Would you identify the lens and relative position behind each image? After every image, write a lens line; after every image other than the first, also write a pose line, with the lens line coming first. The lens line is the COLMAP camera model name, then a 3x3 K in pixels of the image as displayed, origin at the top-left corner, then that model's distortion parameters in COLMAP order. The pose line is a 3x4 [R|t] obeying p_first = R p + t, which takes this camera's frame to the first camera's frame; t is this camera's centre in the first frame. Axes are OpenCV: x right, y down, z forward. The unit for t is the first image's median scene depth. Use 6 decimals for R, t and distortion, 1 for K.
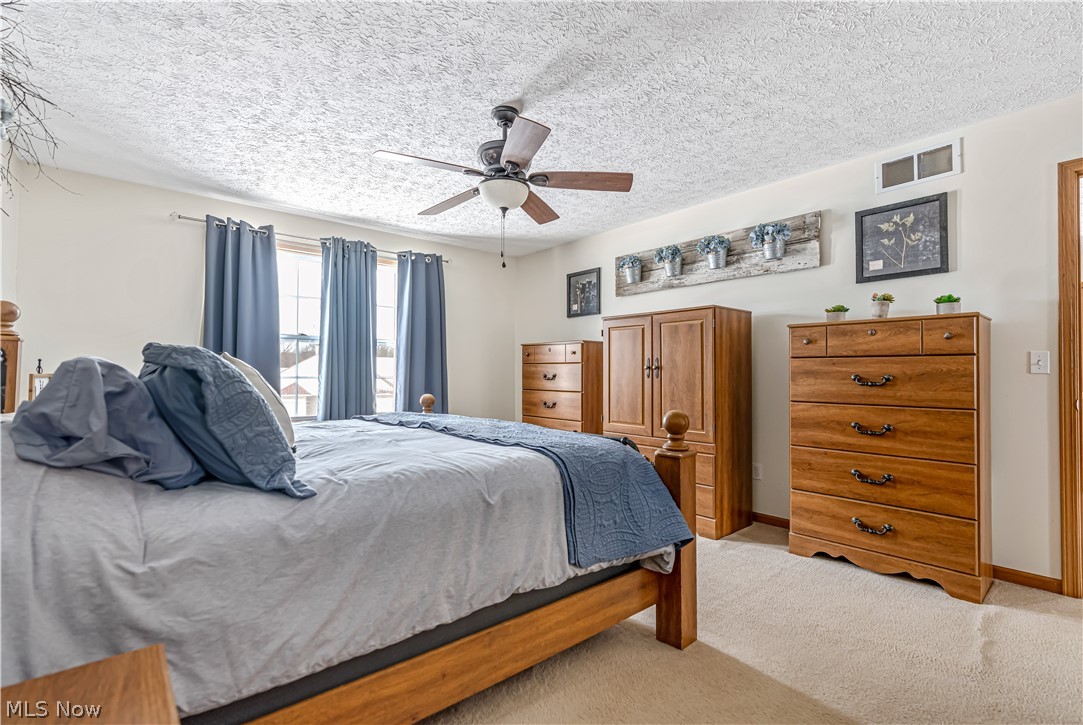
lens RADIAL K [[493.1, 0, 538.1], [0, 493.1, 360.8], [0, 0, 1]] dist [-0.005551, -0.000376]
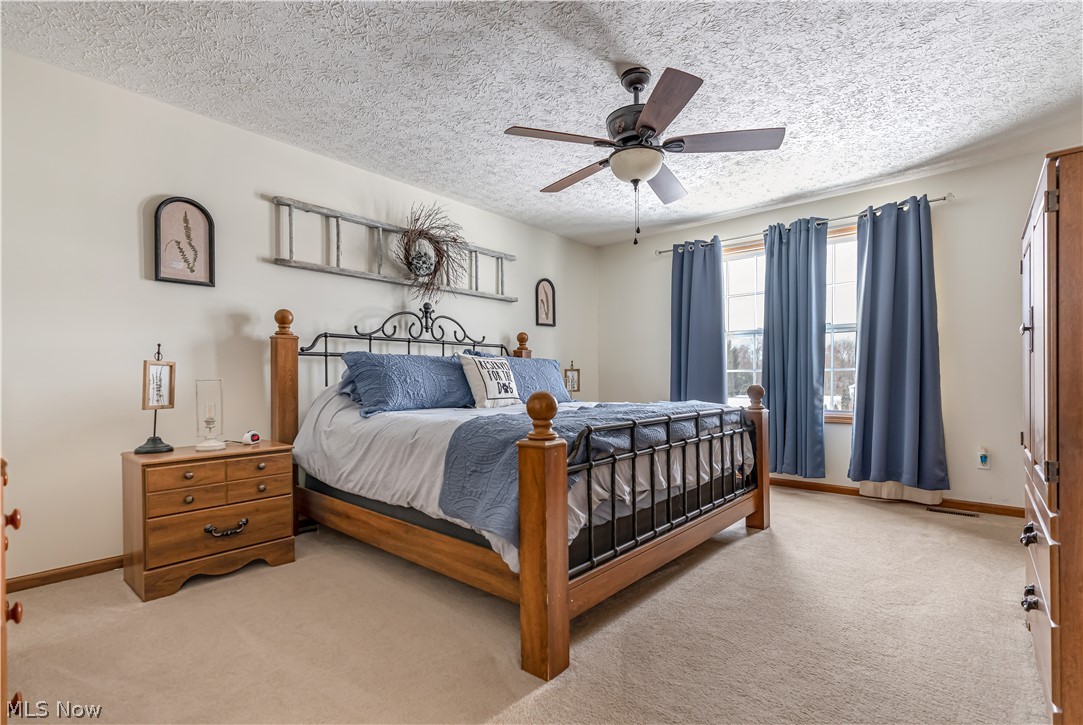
lens RADIAL K [[493.1, 0, 536.0], [0, 493.1, 379.4], [0, 0, 1]] dist [-0.005551, -0.000376]
pose [[0.149245, 0.000317, -0.988800, 0.524993], [0.033173, 0.999435, 0.005327, 0.036242], [0.988244, -0.033596, 0.149150, 0.419171]]
